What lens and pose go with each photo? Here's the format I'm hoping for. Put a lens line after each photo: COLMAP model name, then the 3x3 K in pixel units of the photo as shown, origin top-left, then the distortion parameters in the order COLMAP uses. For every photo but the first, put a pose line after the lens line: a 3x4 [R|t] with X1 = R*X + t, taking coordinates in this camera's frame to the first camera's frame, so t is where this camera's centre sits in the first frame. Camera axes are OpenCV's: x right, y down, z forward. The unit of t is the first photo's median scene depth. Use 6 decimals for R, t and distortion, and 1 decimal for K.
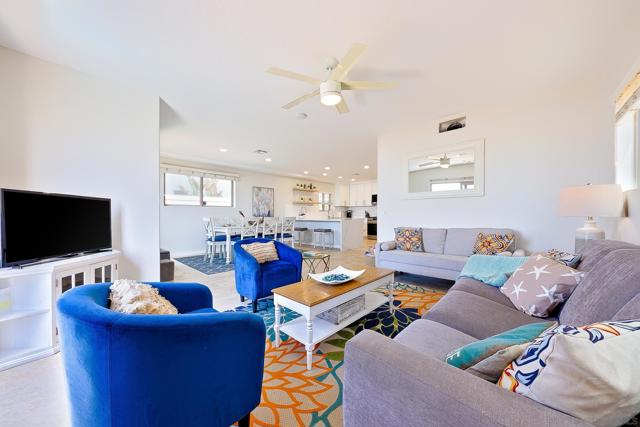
lens RADIAL K [[225.1, 0, 318.6], [0, 225.1, 215.7], [0, 0, 1]] dist [0.007020, -0.002578]
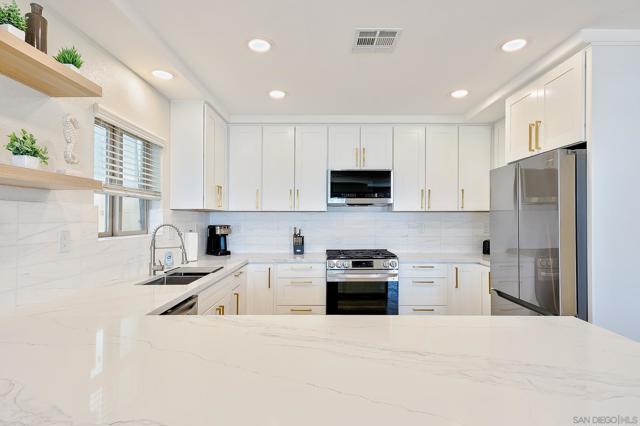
lens RADIAL K [[338.2, 0, 325.3], [0, 338.2, 215.5], [0, 0, 1]] dist [0.025036, -0.000493]
pose [[0.728241, 0.010194, 0.685245, -0.050122], [-0.000835, 0.999902, -0.013987, -0.039379], [-0.685321, 0.009613, 0.728178, 0.851320]]
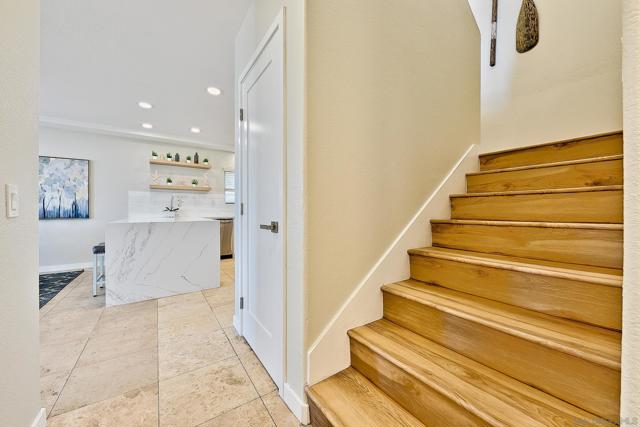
lens RADIAL K [[237.5, 0, 321.3], [0, 237.5, 210.6], [0, 0, 1]] dist [-0.001590, -0.001929]
pose [[0.978406, -0.000098, -0.206694, 0.423387], [-0.001283, 0.999978, -0.006545, 0.000608], [0.206690, 0.006669, 0.978384, 0.545986]]
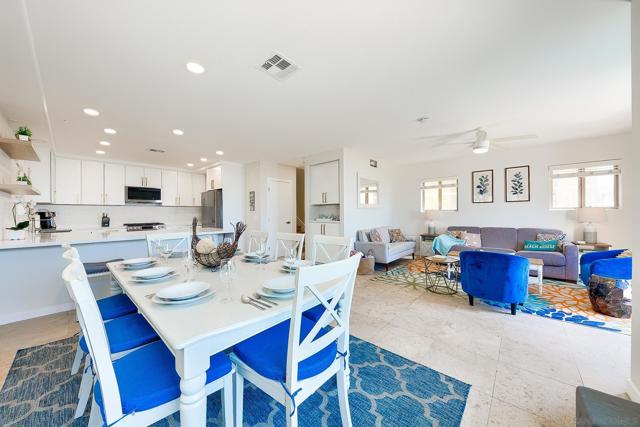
lens RADIAL K [[225.1, 0, 319.7], [0, 225.1, 213.3], [0, 0, 1]] dist [0.007020, -0.002578]
pose [[-0.026250, -0.000349, 0.999655, -0.432247], [0.008578, 0.999963, 0.000574, -0.022592], [-0.999619, 0.008590, -0.026246, 0.620036]]
